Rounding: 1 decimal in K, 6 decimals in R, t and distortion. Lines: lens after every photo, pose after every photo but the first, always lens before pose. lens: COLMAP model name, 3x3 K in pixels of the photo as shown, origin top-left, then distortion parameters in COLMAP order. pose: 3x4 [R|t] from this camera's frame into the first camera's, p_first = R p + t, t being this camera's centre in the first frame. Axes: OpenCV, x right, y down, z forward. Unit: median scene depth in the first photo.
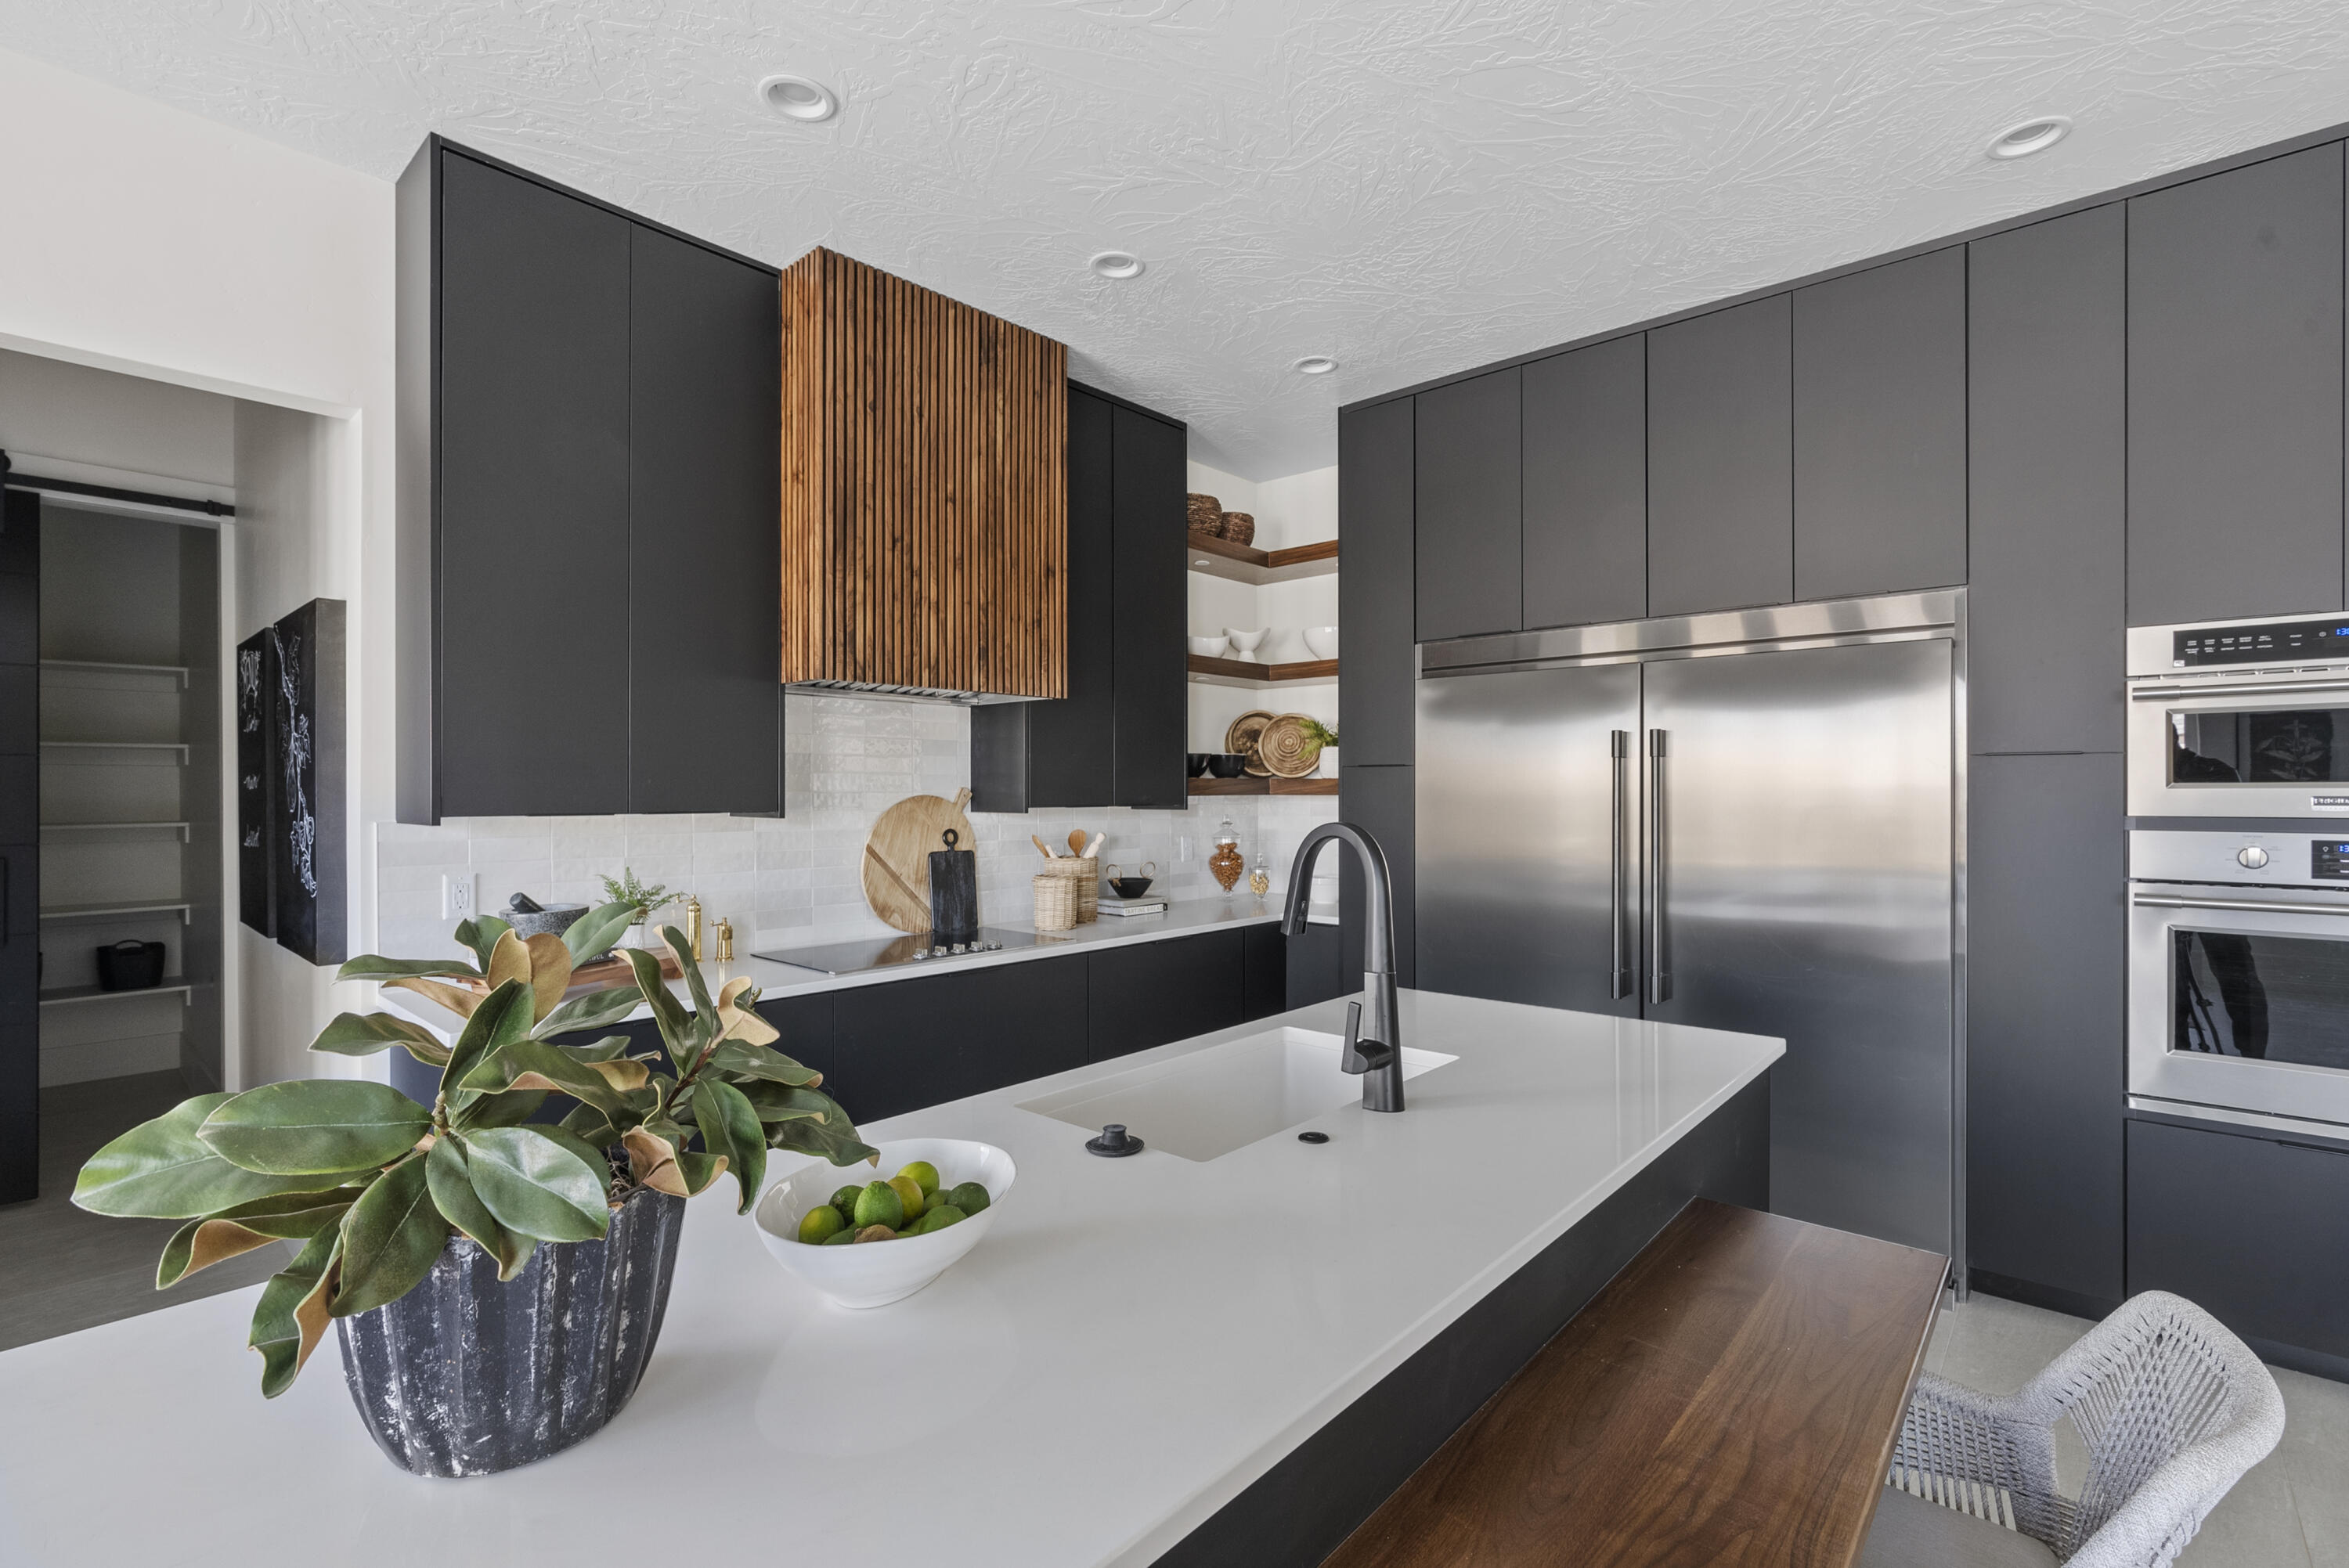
lens RADIAL K [[1057.3, 0, 1180.8], [0, 1057.3, 787.2], [0, 0, 1]] dist [-0.013075, 0.001697]
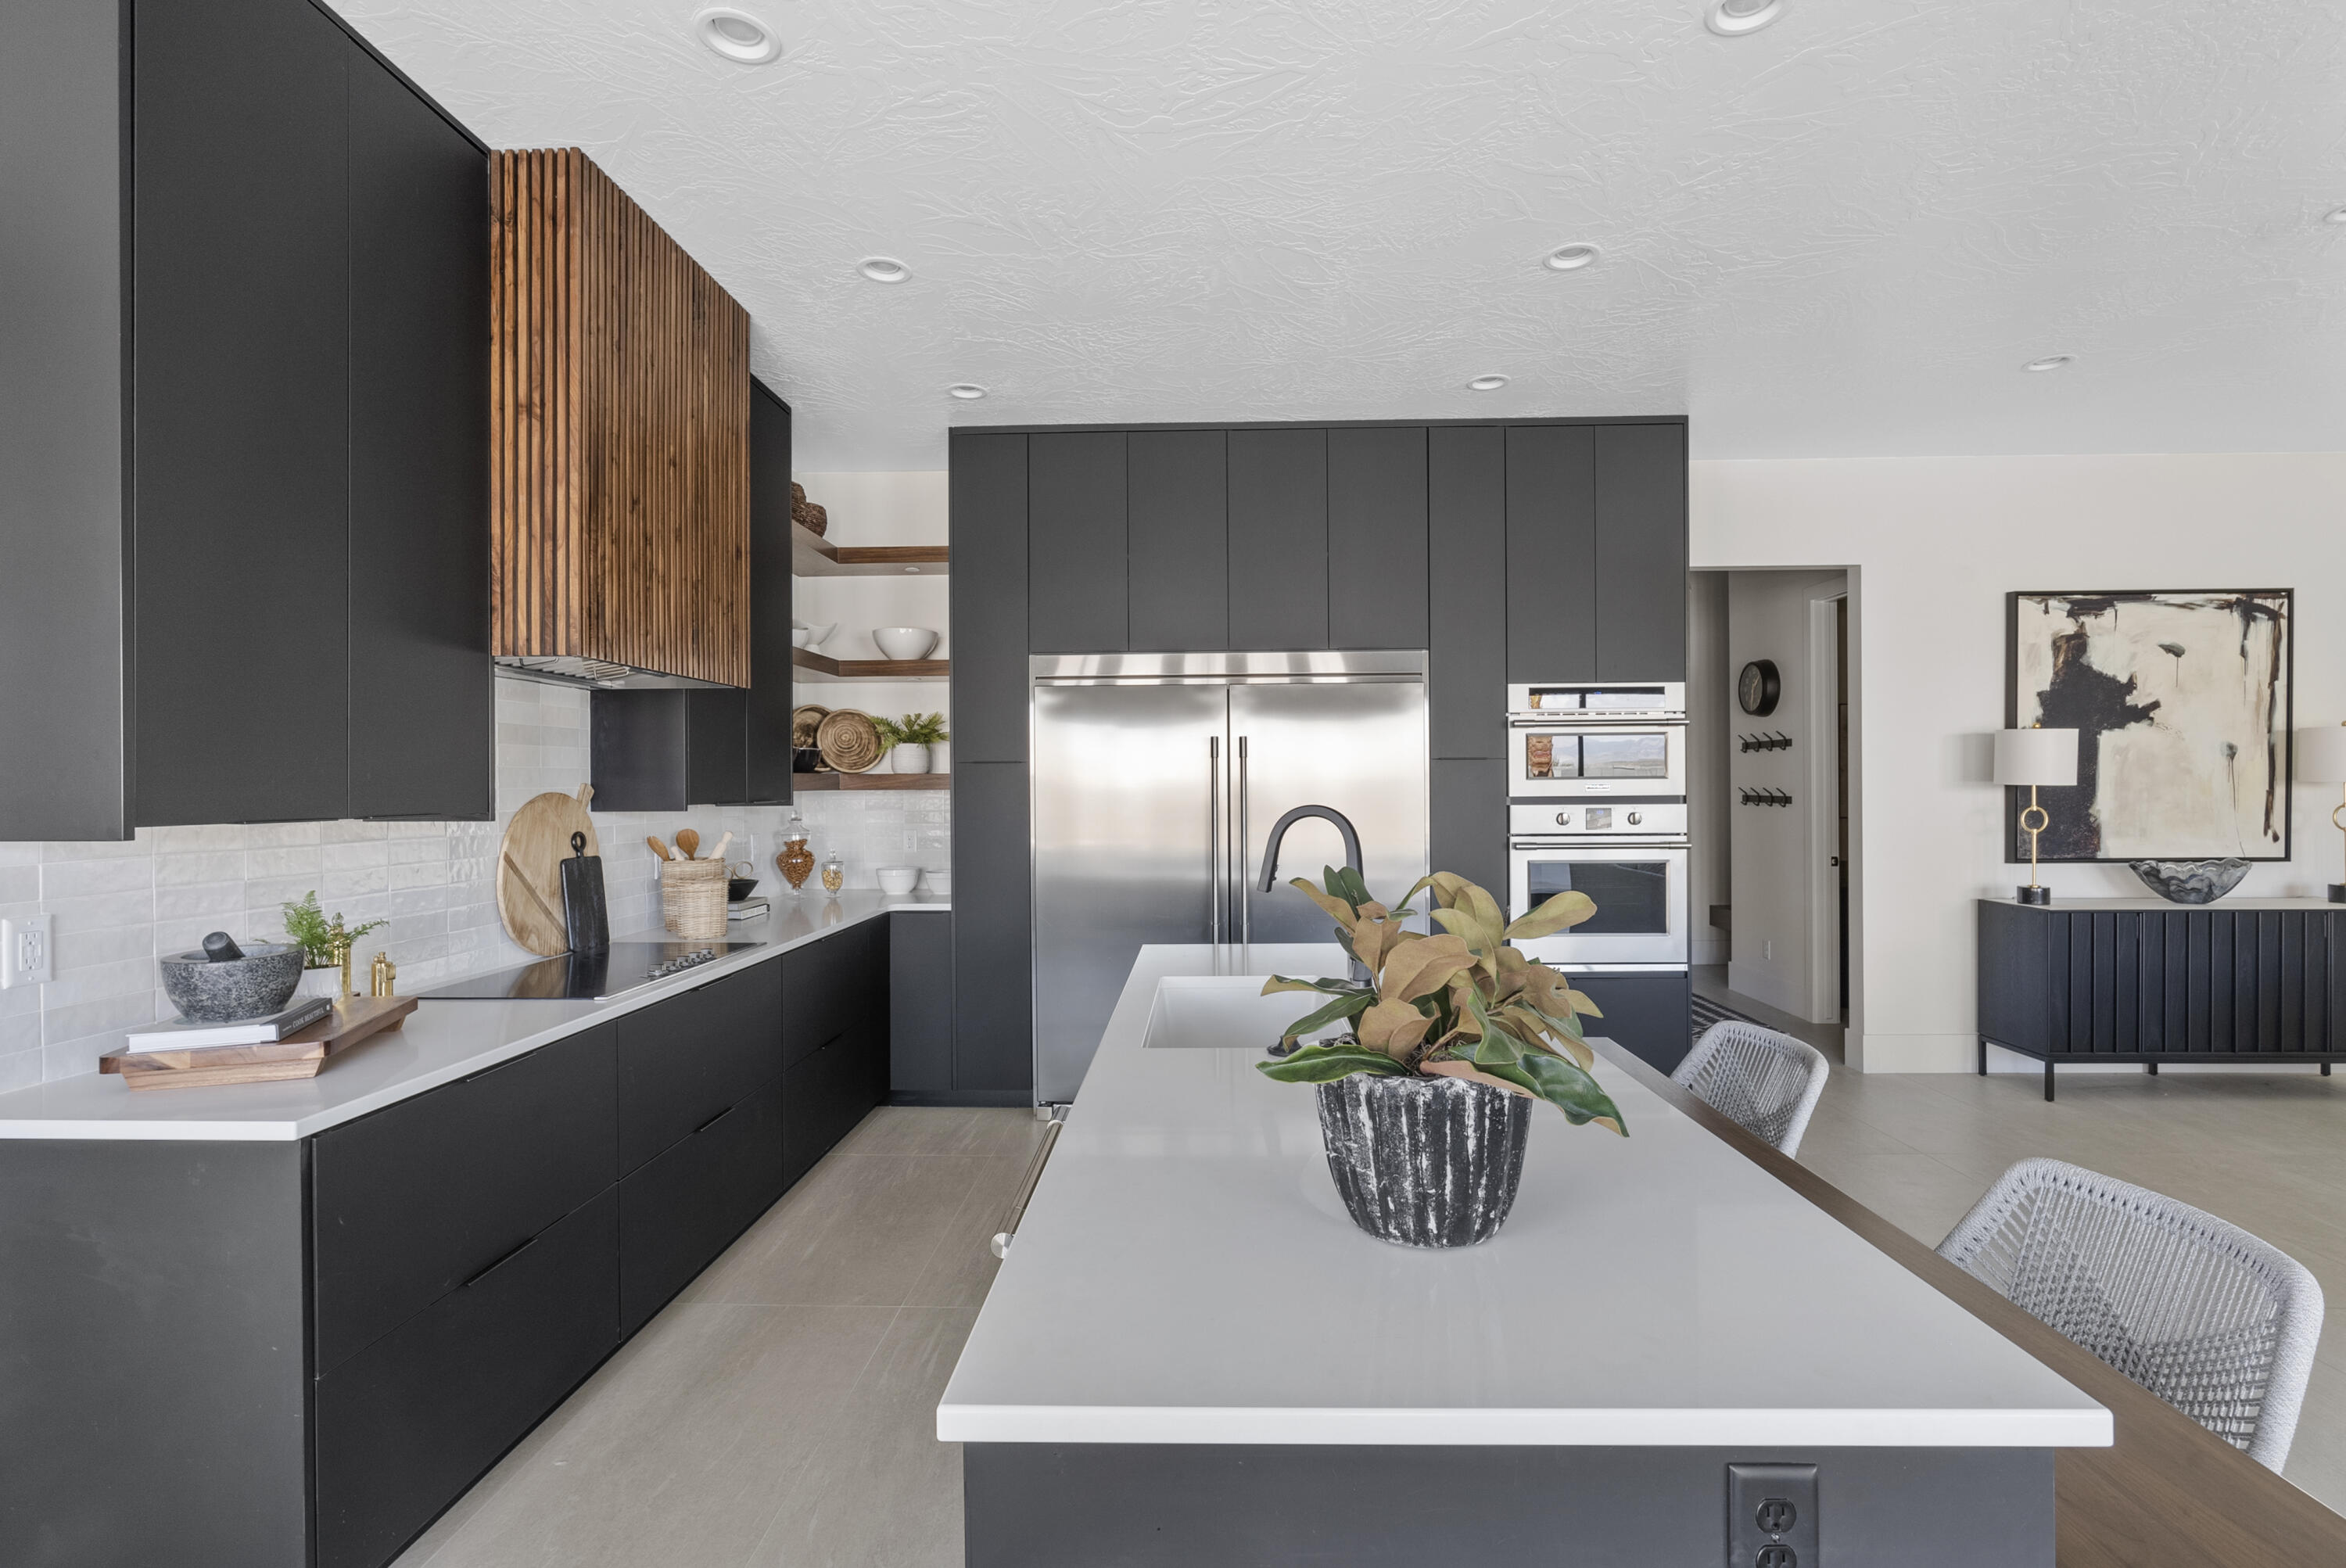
lens RADIAL K [[1056.1, 0, 1190.2], [0, 1056.1, 775.1], [0, 0, 1]] dist [-0.013075, 0.001697]
pose [[0.767658, 0.000298, 0.640859, -0.440138], [0.004851, 0.999969, -0.006277, 0.001341], [-0.640841, 0.007927, 0.767633, 0.029522]]
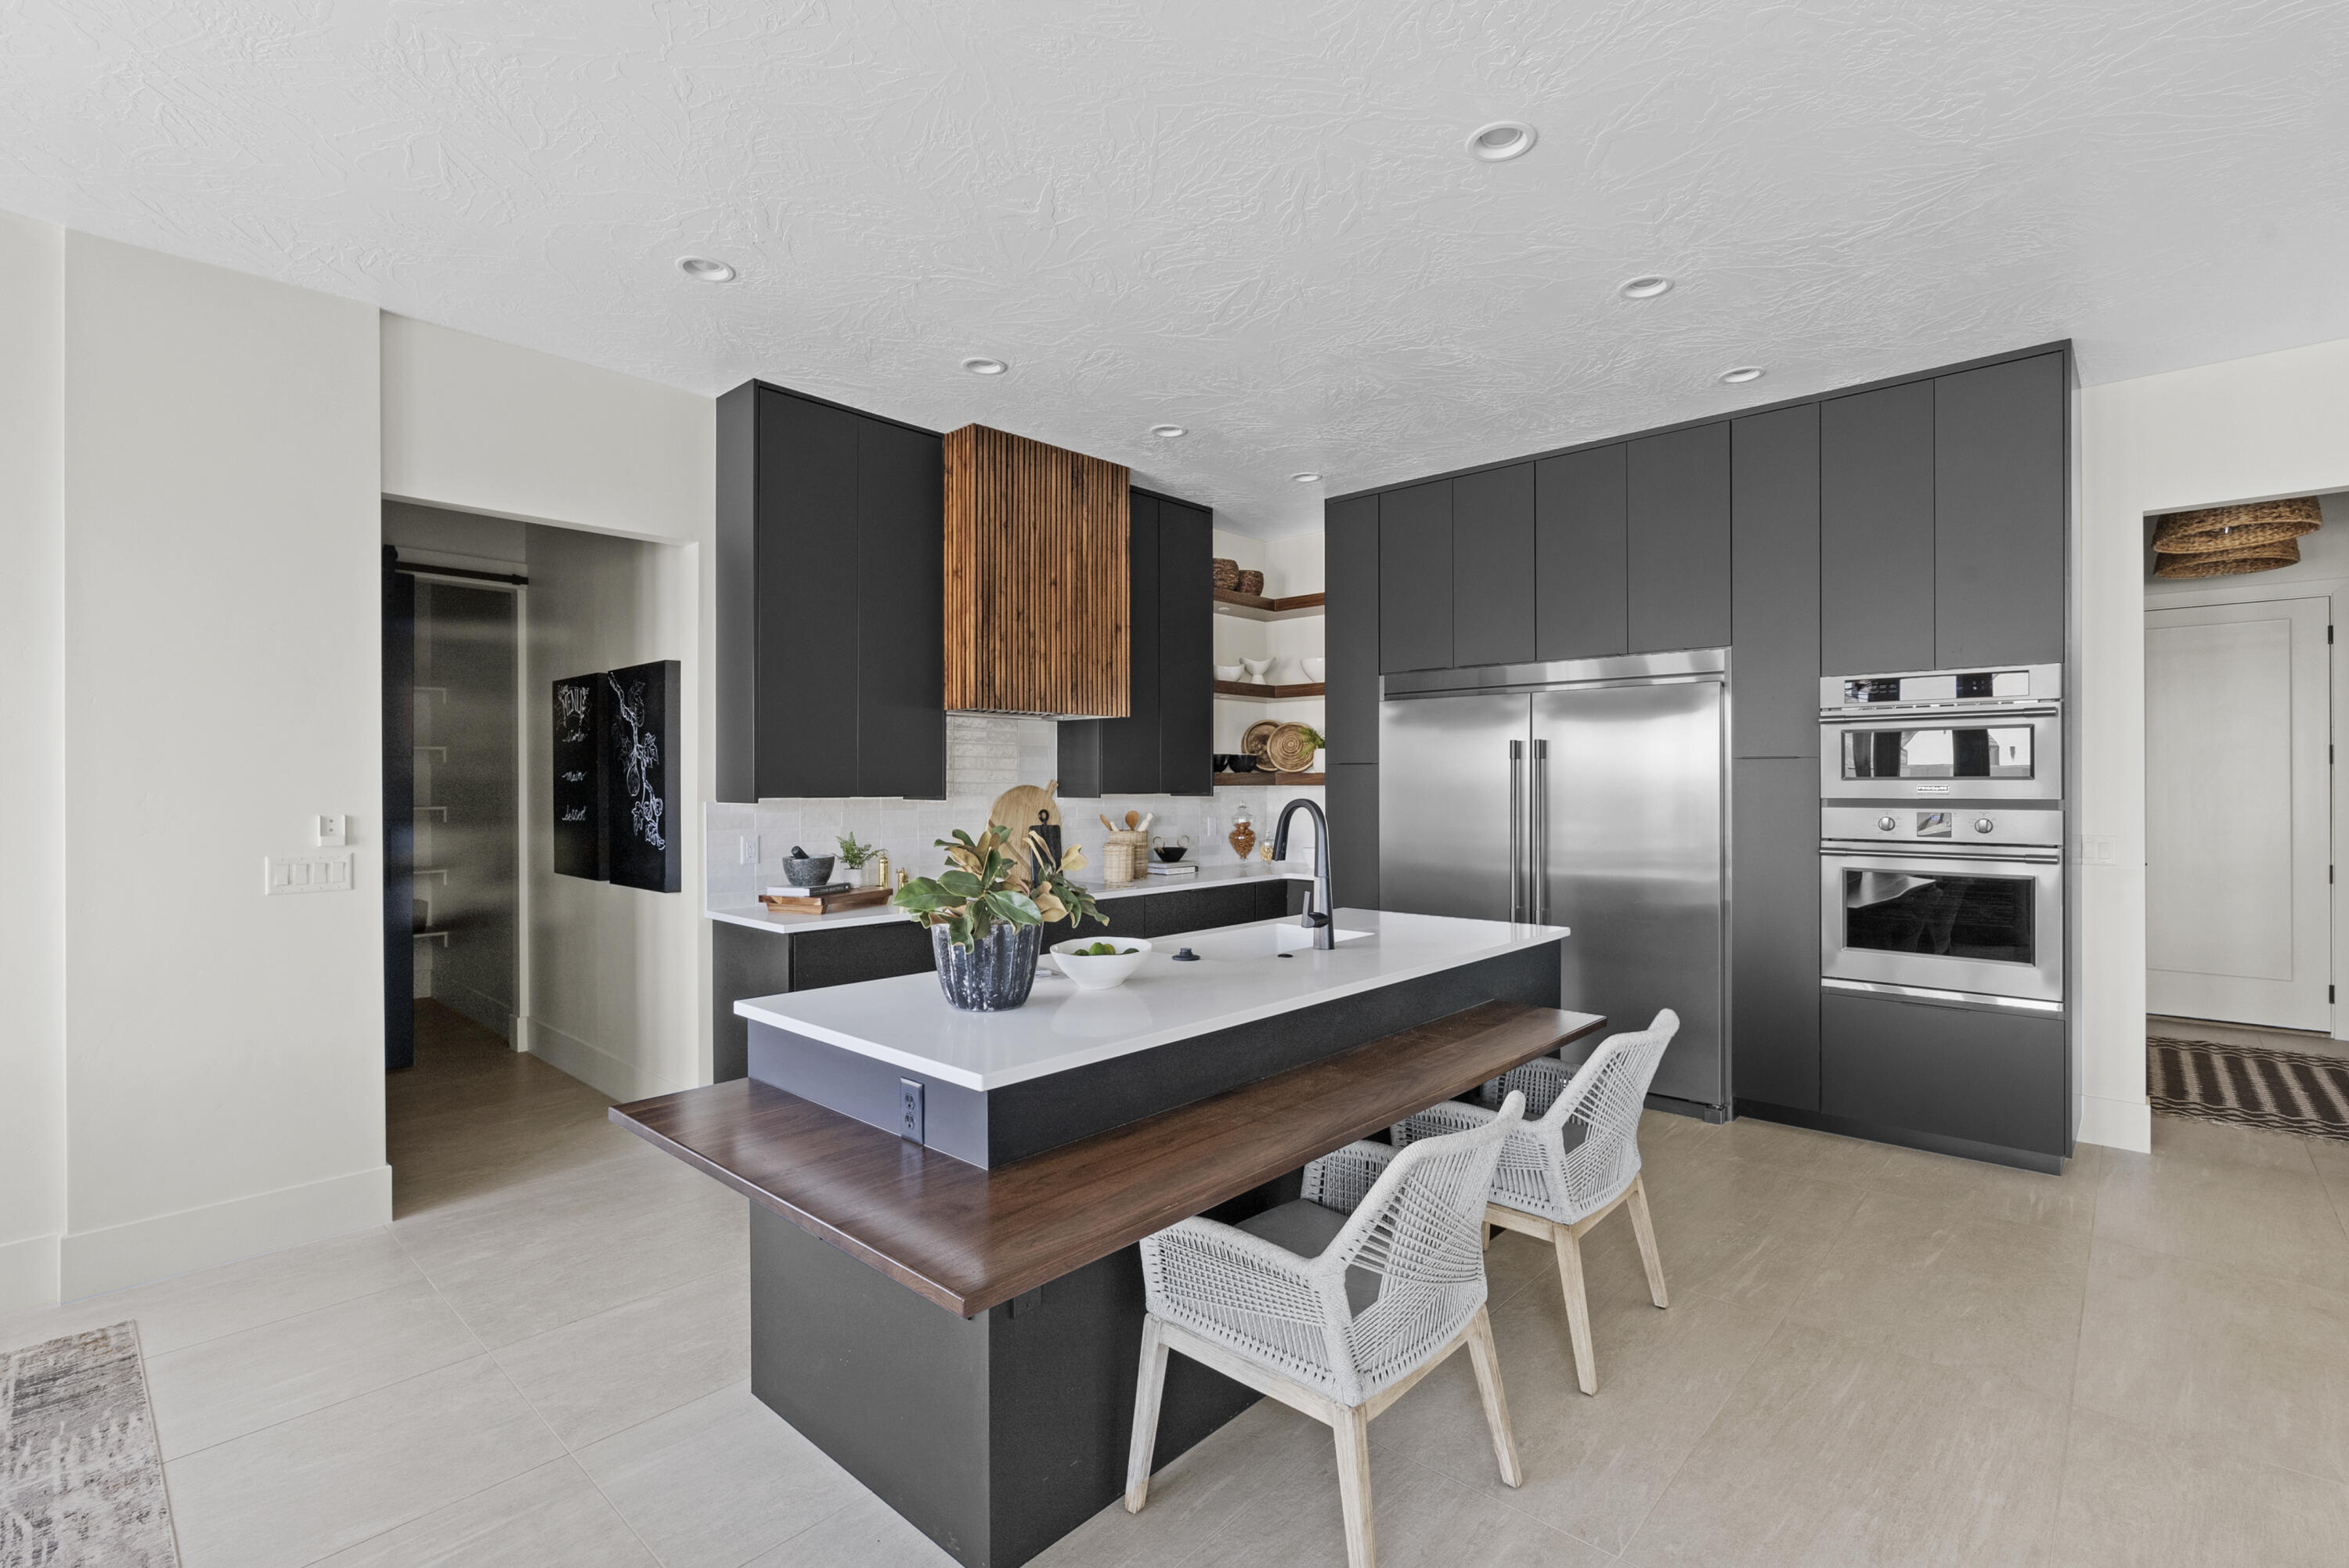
lens RADIAL K [[1057.3, 0, 1190.3], [0, 1057.3, 778.4], [0, 0, 1]] dist [-0.013075, 0.001697]
pose [[0.999980, -0.000280, -0.006383, -0.018707], [0.000274, 1.000000, -0.000857, -0.000211], [0.006383, 0.000855, 0.999979, -0.448789]]
